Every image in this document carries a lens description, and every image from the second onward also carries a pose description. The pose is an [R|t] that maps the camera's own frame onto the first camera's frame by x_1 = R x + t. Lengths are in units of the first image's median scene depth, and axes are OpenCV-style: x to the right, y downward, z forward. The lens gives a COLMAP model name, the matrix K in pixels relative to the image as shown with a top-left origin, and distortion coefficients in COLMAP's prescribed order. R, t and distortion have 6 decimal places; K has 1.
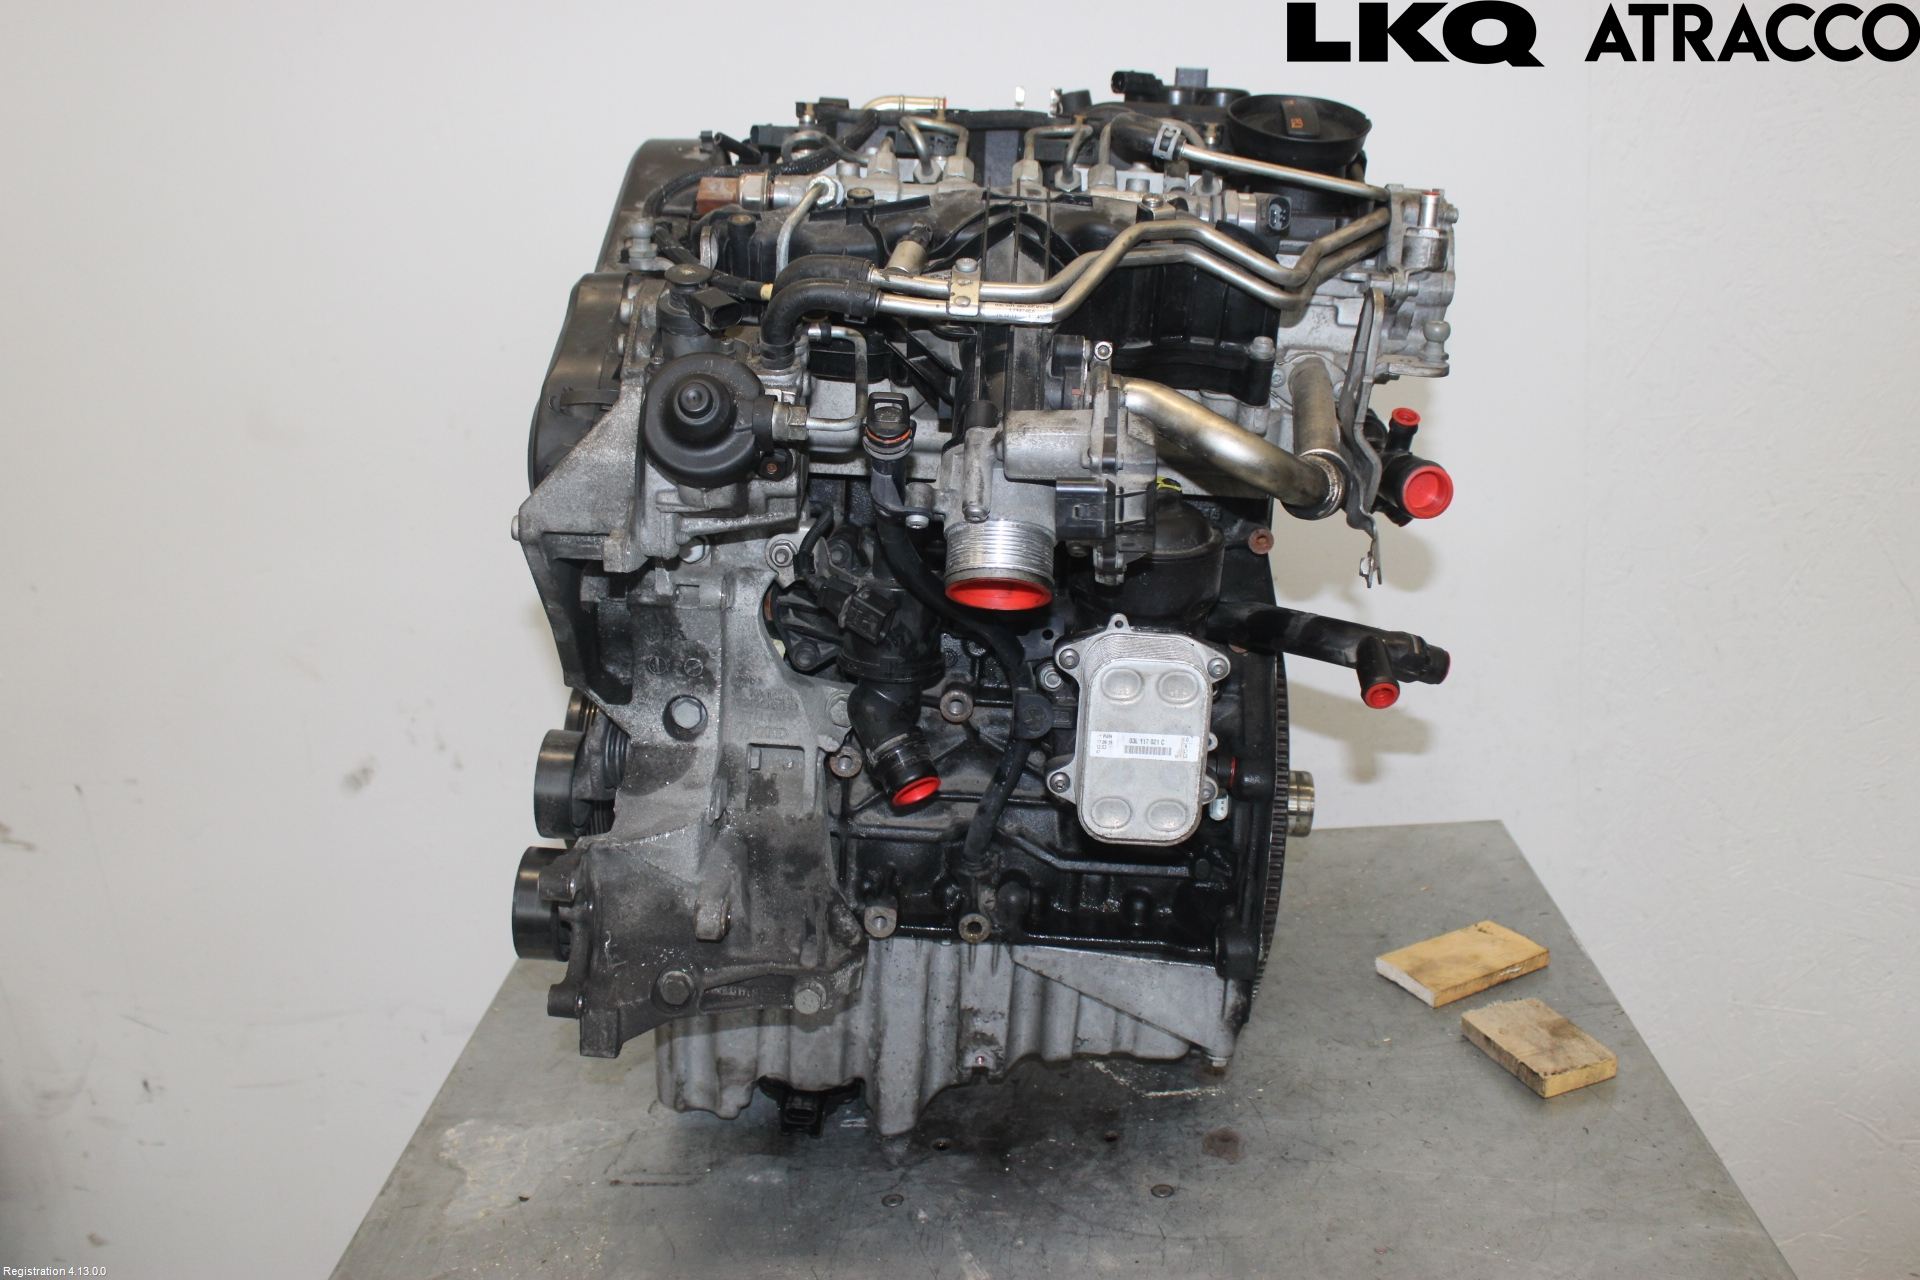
lens RADIAL K [[1722.7, 0, 960.0], [0, 1722.7, 640.0], [0, 0, 1]] dist [-0.137388, 0.176061]
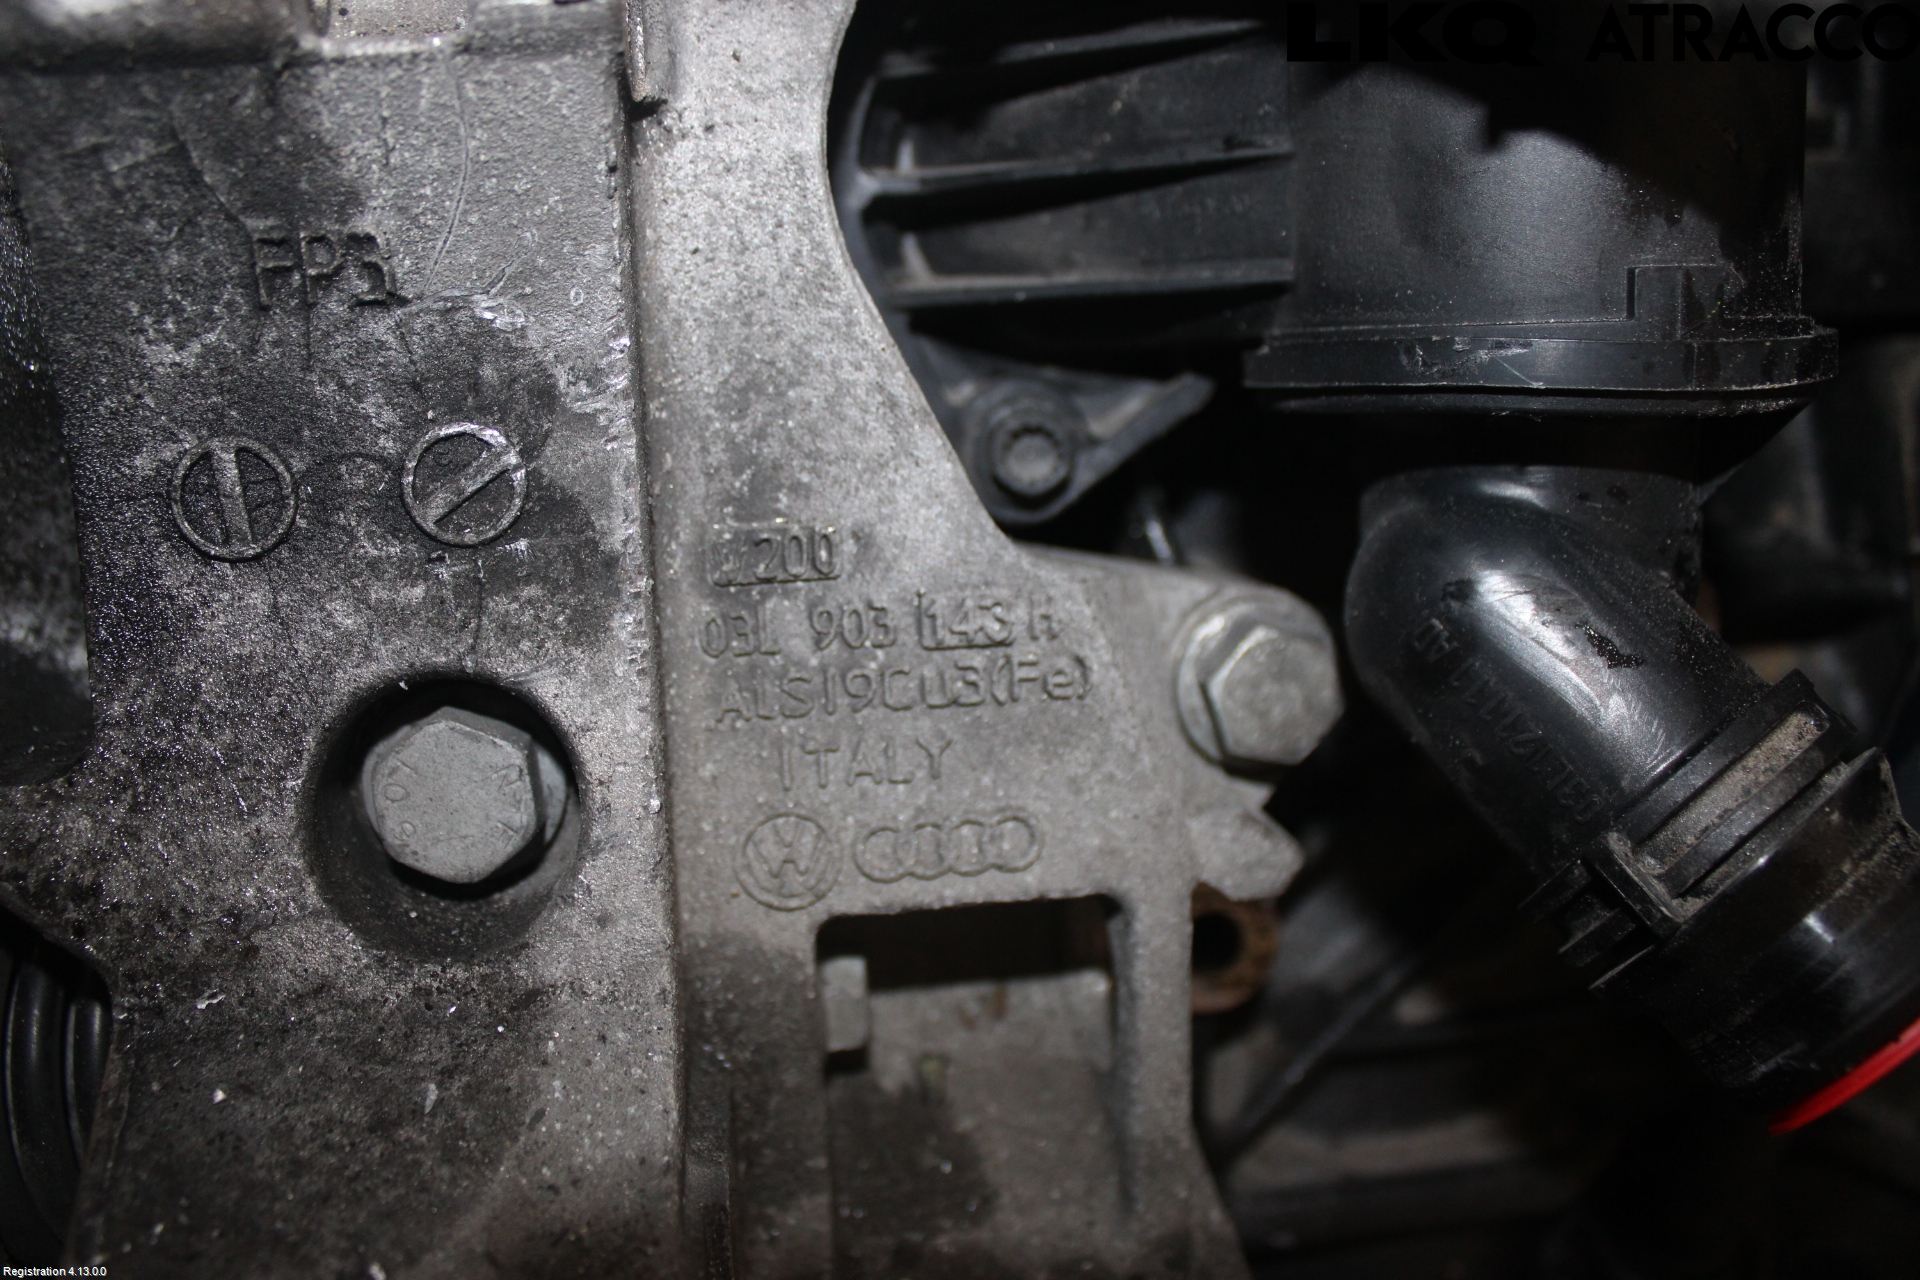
lens RADIAL K [[1722.7, 0, 960.0], [0, 1722.7, 640.0], [0, 0, 1]] dist [-0.137388, 0.176061]
pose [[0.984263, -0.119320, 0.130339, -0.131516], [0.131734, 0.987084, -0.091163, 0.050339], [-0.117779, 0.106899, 0.987269, 0.835197]]
